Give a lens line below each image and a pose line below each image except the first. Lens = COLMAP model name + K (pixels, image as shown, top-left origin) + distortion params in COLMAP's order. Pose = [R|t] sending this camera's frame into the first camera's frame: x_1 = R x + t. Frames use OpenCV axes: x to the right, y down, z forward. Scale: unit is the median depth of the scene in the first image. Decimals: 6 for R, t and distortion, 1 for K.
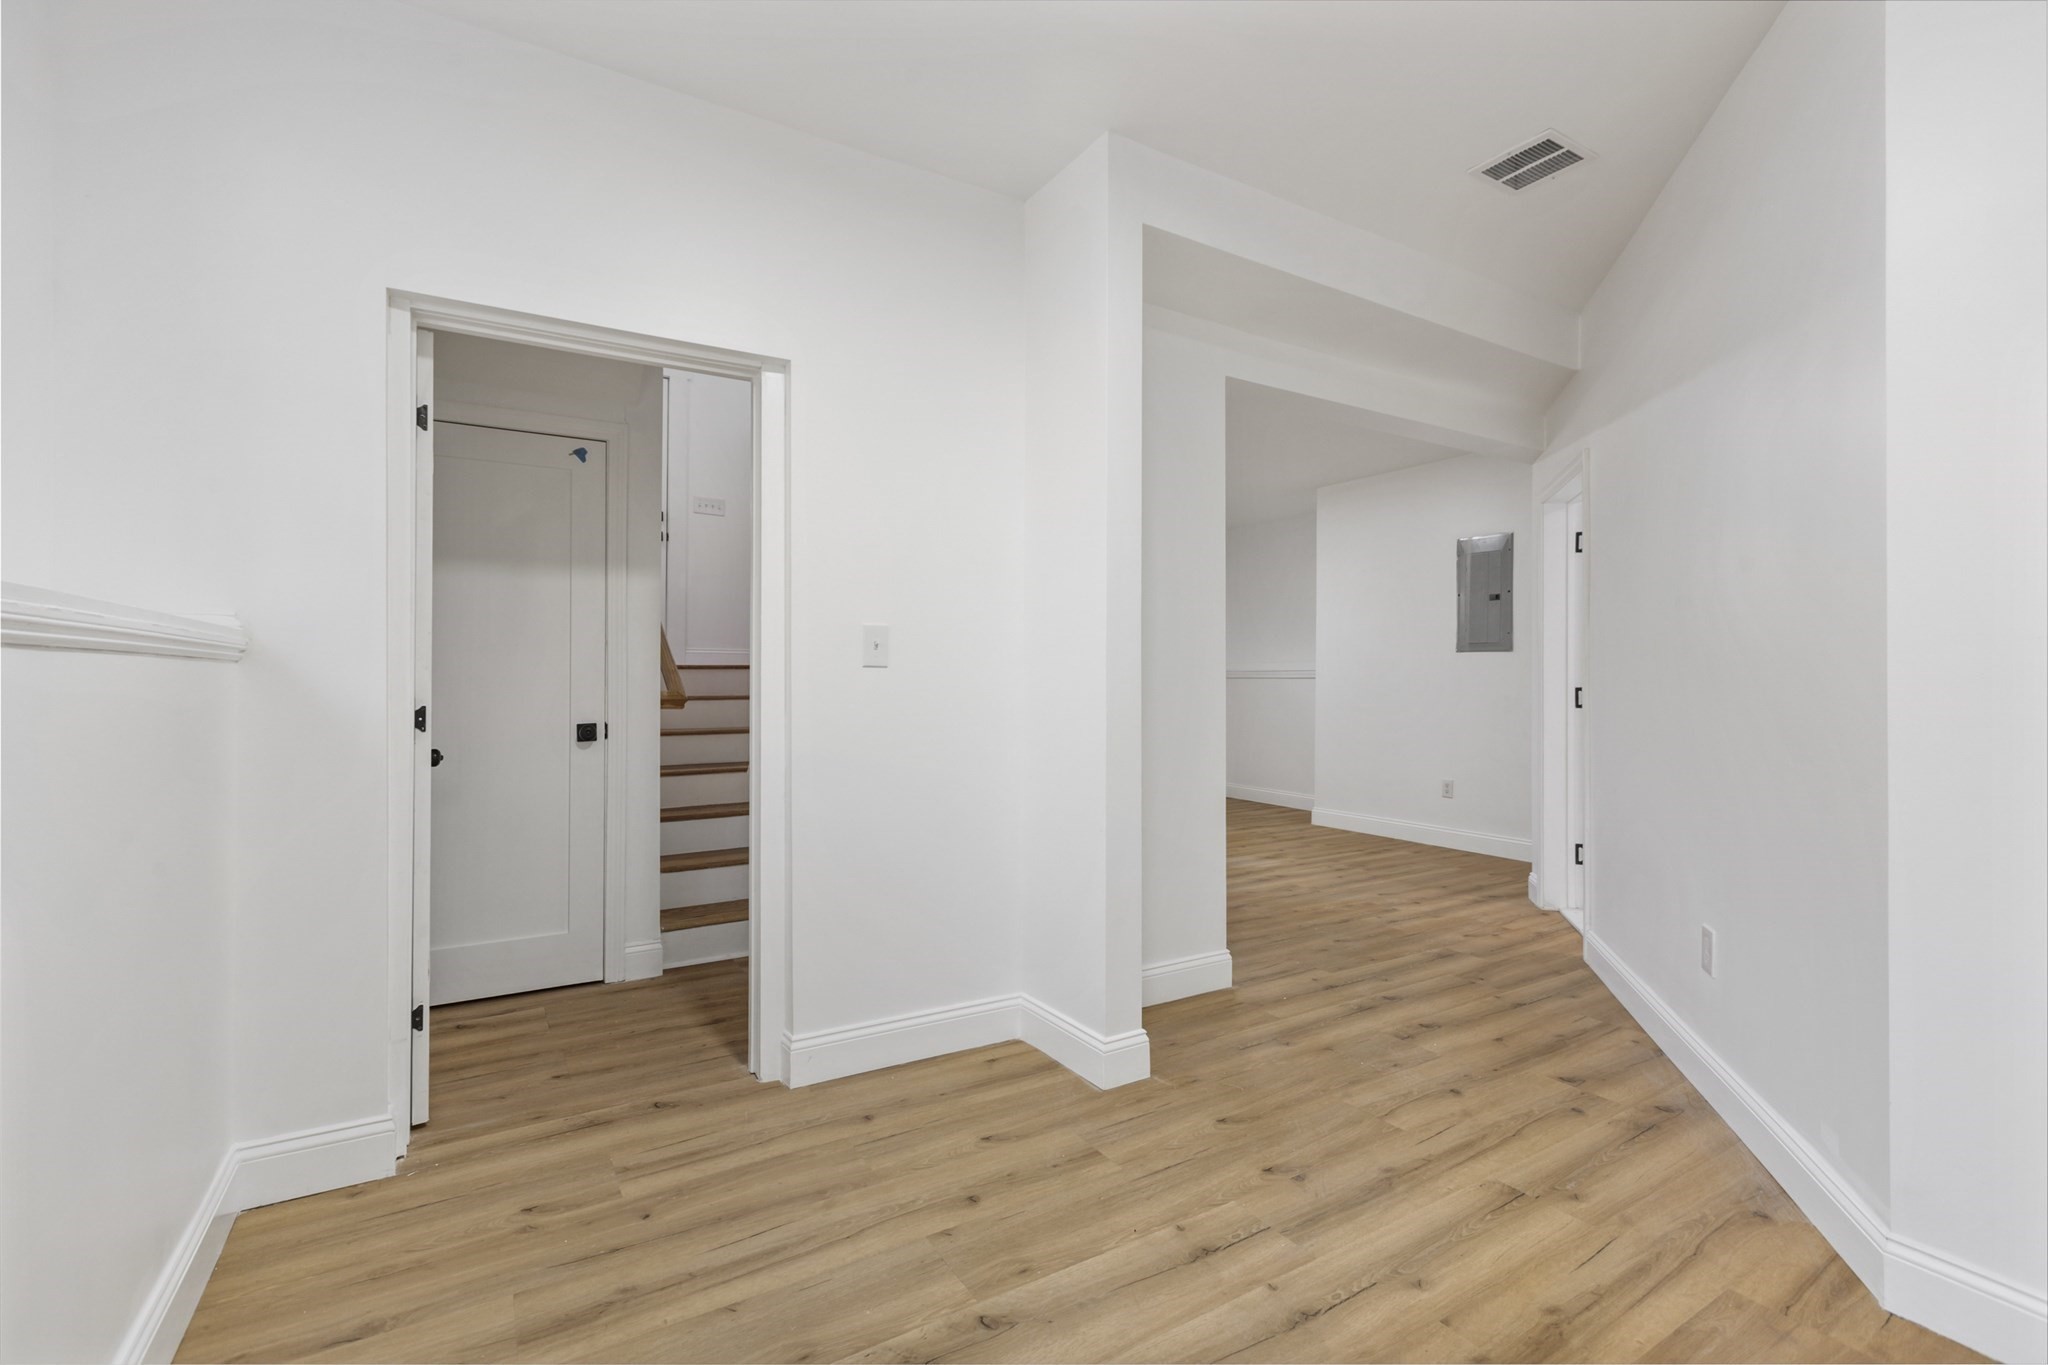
lens RADIAL K [[917.5, 0, 1022.6], [0, 917.5, 679.1], [0, 0, 1]] dist [-0.004481, -0.000172]
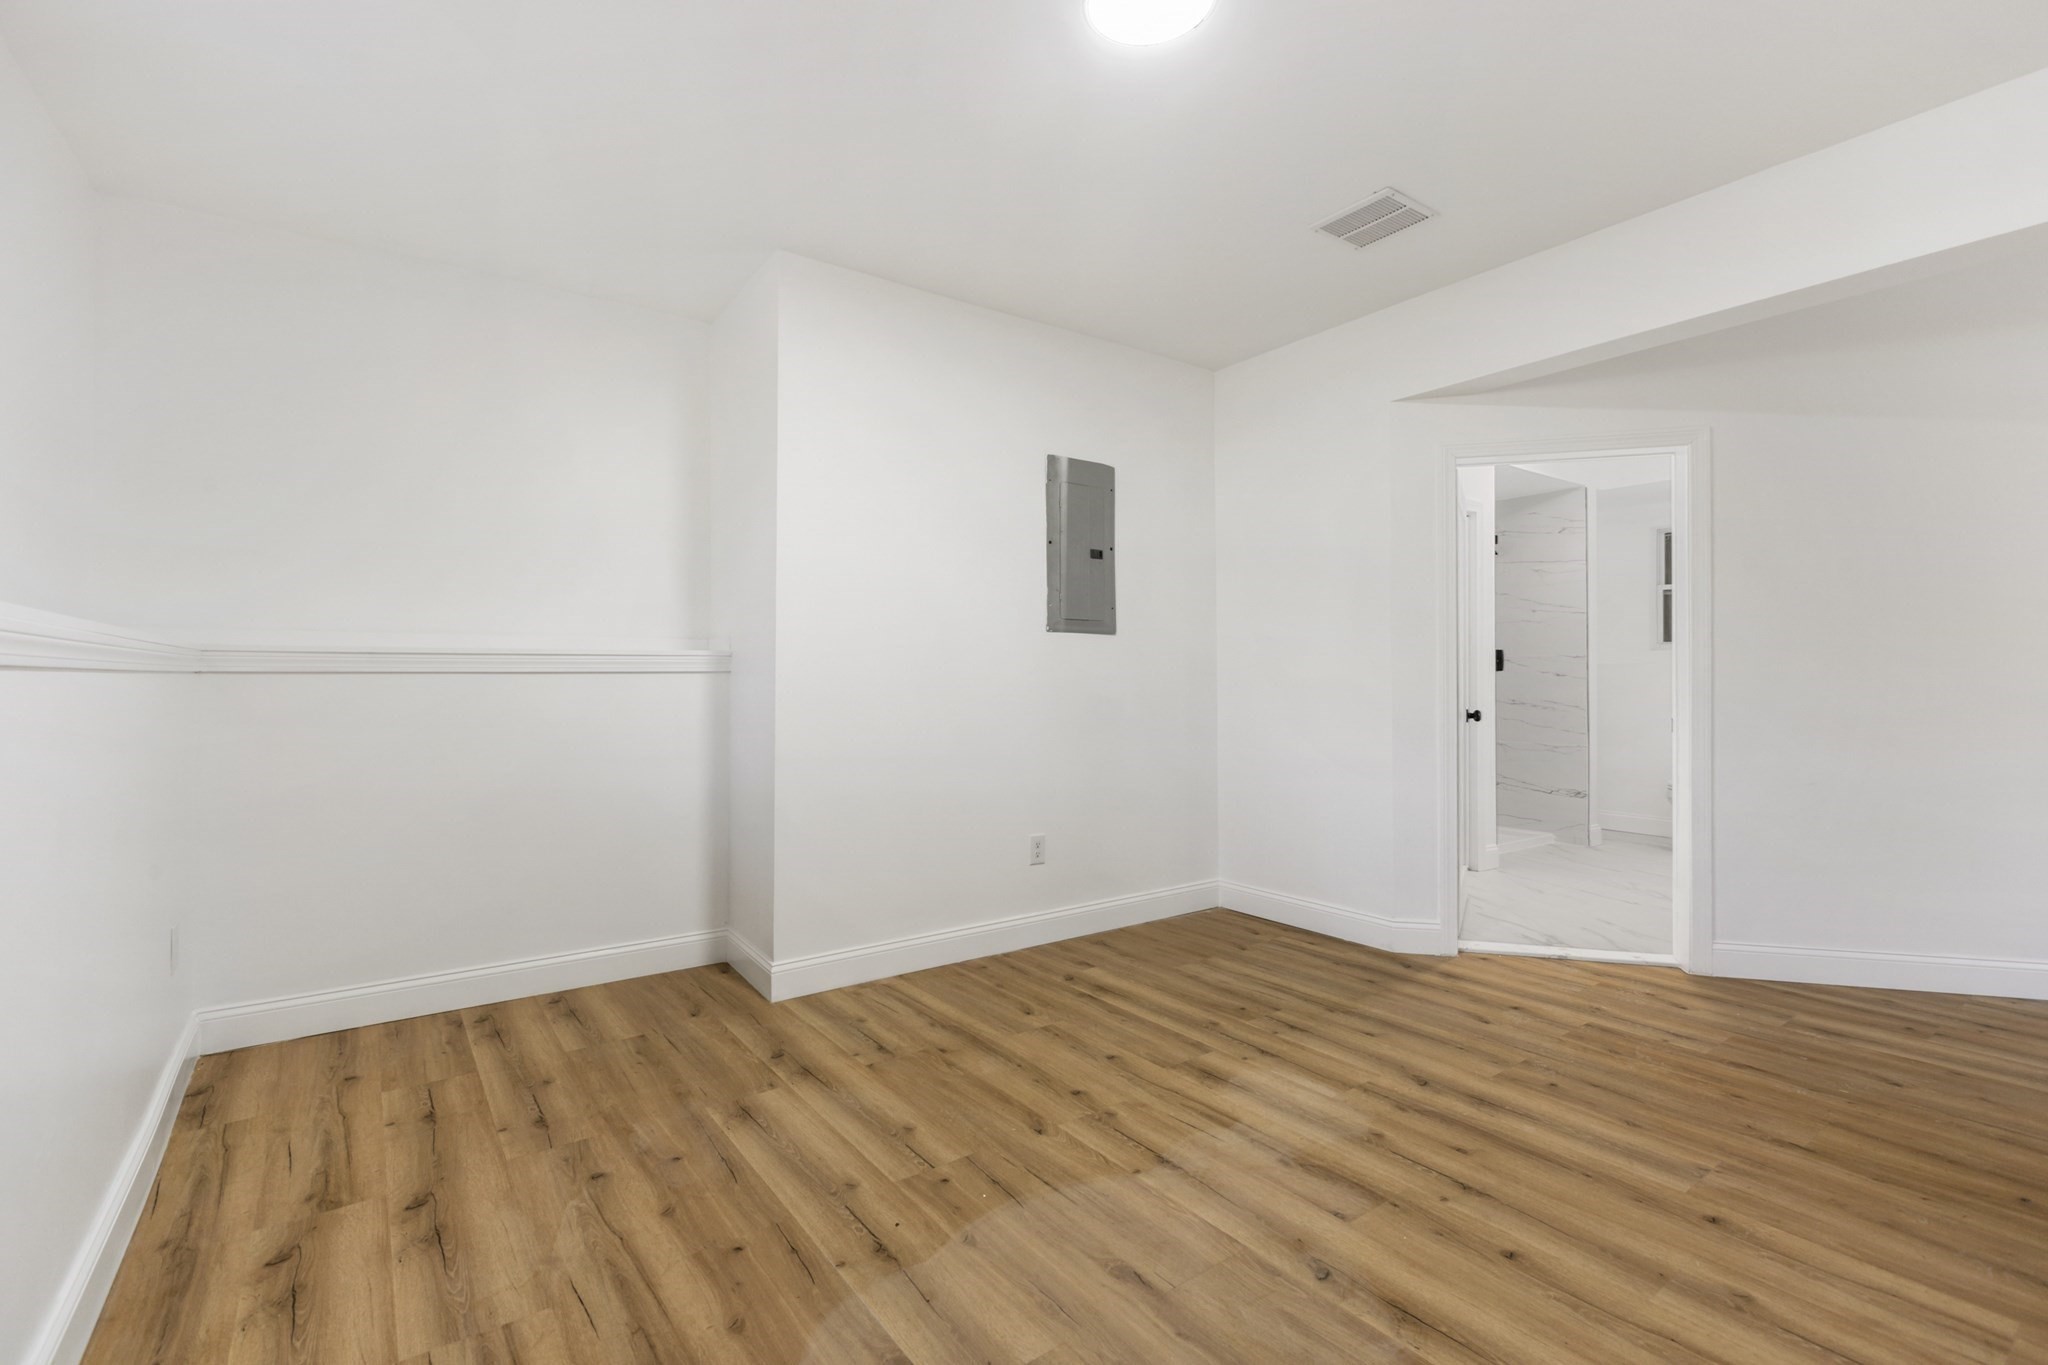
lens RADIAL K [[917.5, 0, 1019.4], [0, 917.5, 683.1], [0, 0, 1]] dist [-0.004481, -0.000172]
pose [[-0.079718, -0.013832, 0.996721, -0.161330], [-0.000030, 0.999904, 0.013873, -0.002837], [-0.996817, 0.001076, -0.079711, 1.115811]]
